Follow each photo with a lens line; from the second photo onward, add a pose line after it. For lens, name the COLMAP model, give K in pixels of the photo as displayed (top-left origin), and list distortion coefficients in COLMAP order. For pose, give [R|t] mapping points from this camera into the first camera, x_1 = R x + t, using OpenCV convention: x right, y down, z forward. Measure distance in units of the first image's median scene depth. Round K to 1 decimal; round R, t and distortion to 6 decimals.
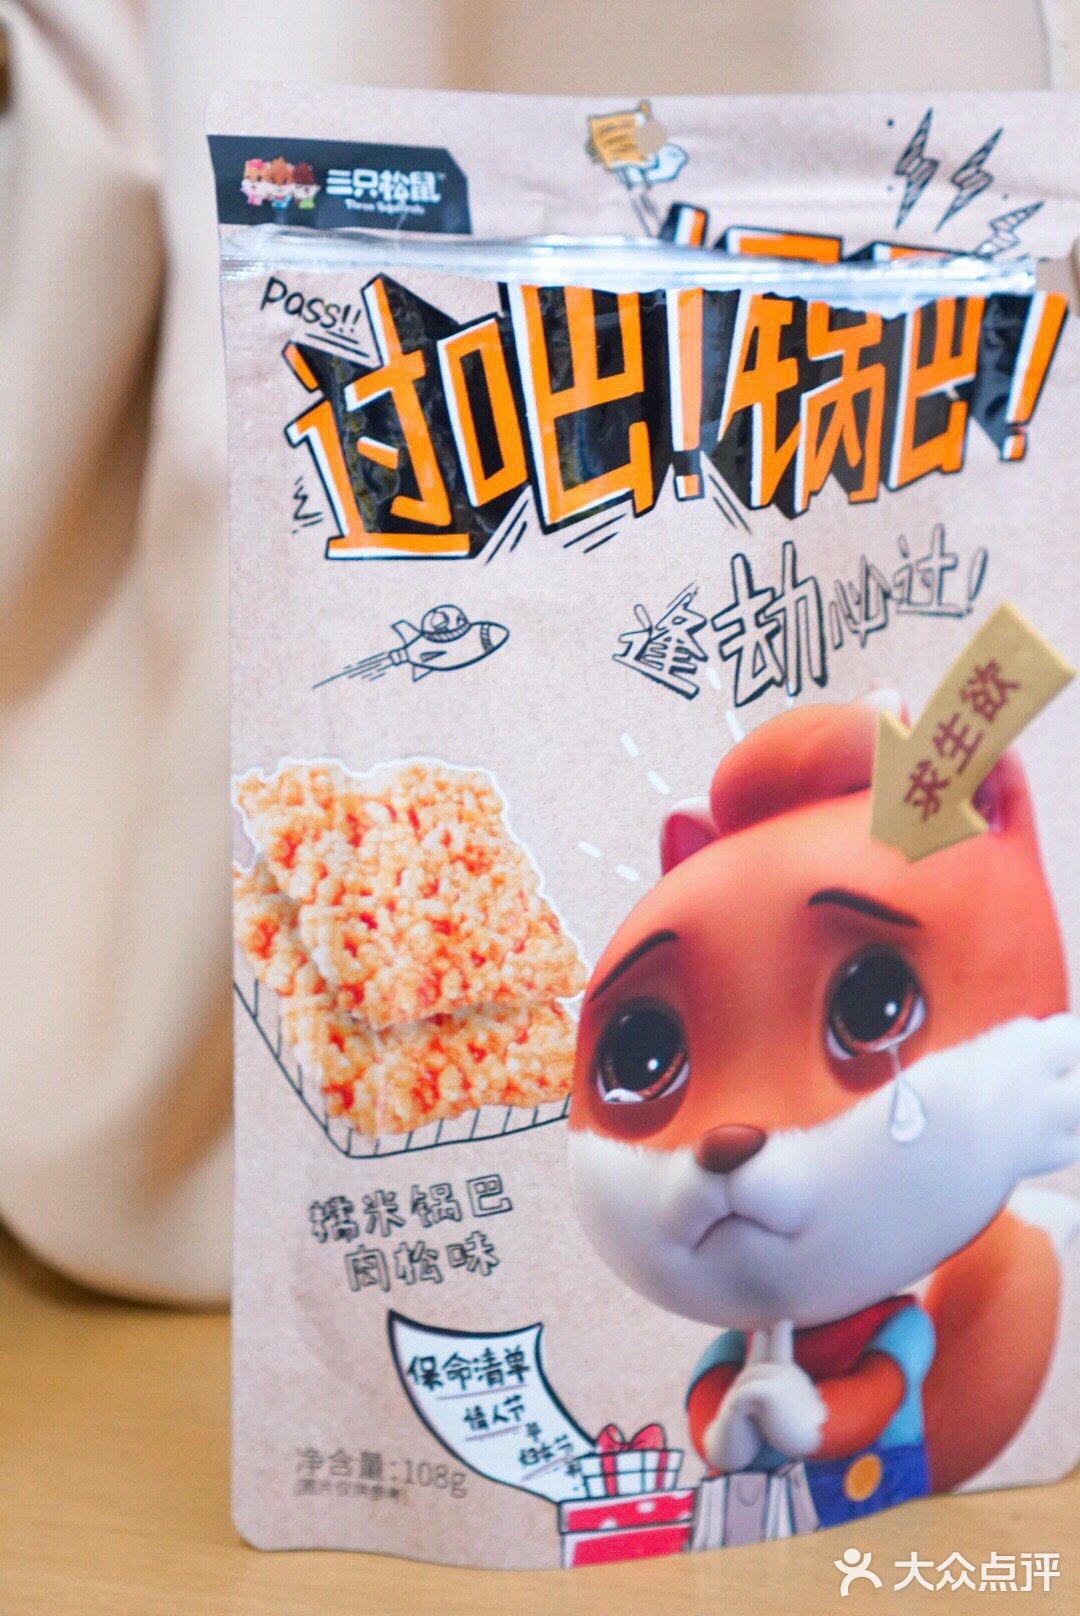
lens RADIAL K [[1757.0, 0, 540.0], [0, 1757.0, 808.0], [0, 0, 1]] dist [-0.002336, 0.001638]
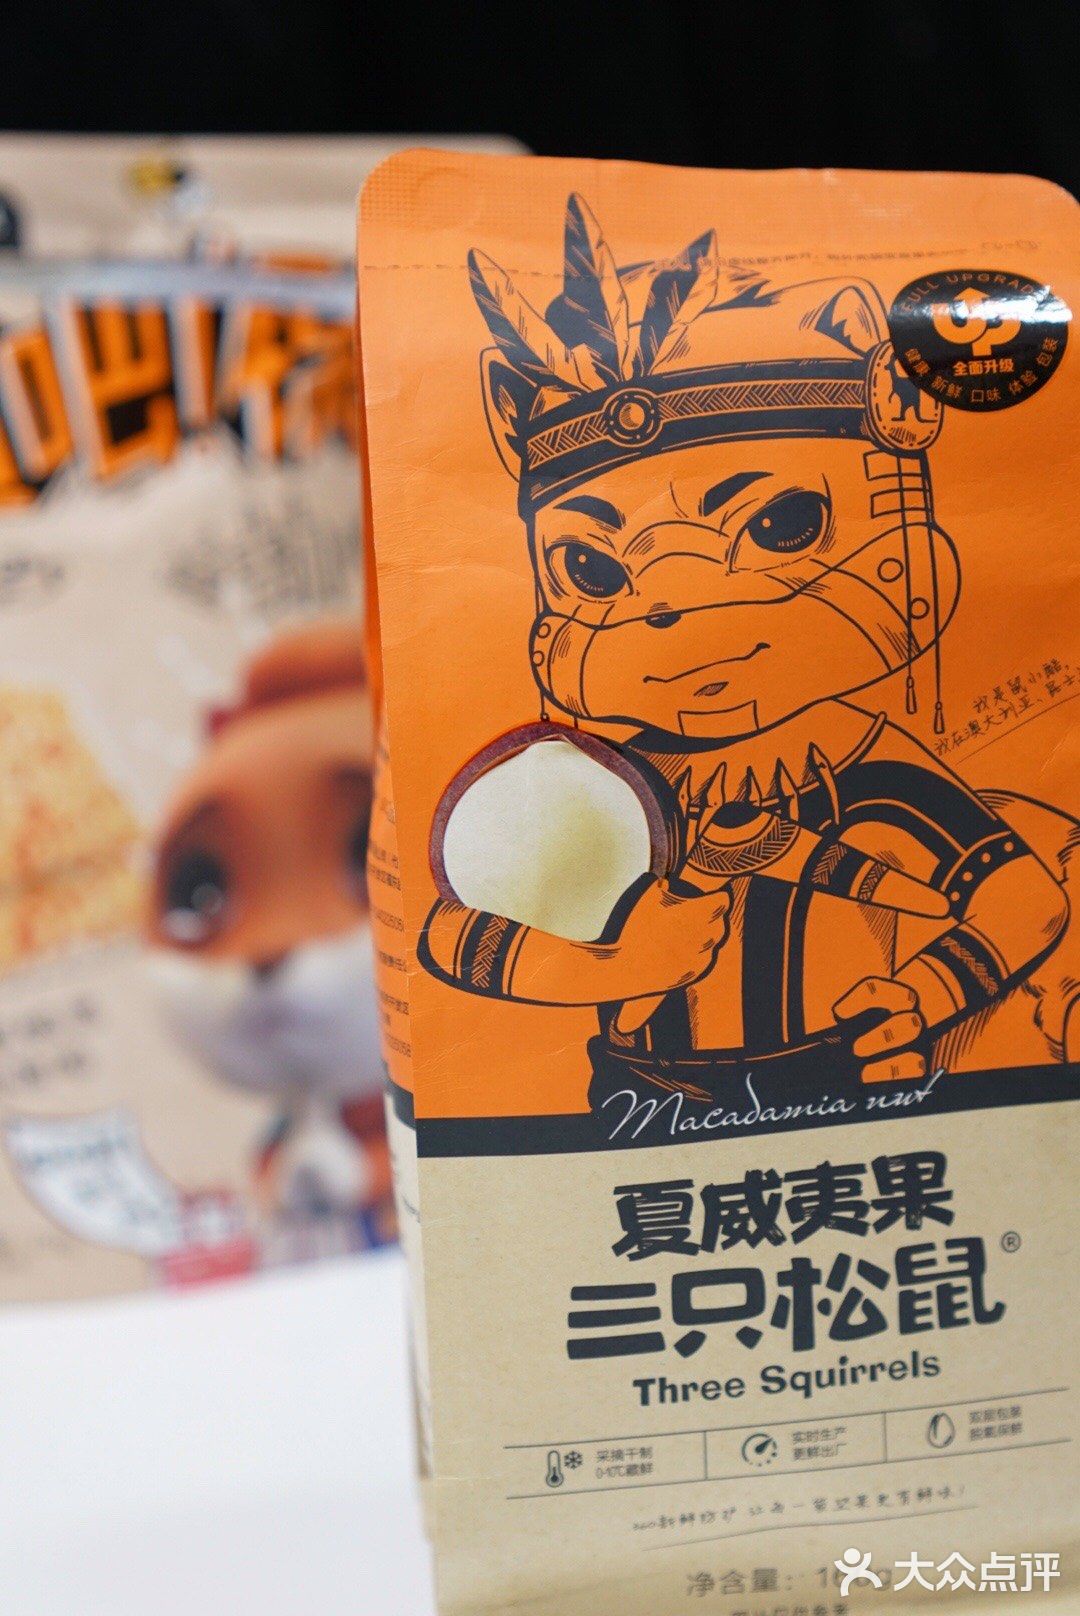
lens RADIAL K [[1757.0, 0, 540.0], [0, 1757.0, 808.0], [0, 0, 1]] dist [-0.002336, 0.001638]
pose [[0.968070, -0.062934, 0.242650, -0.008128], [0.058887, 0.997978, 0.023900, 0.062979], [-0.243664, -0.008848, 0.969819, -0.313270]]
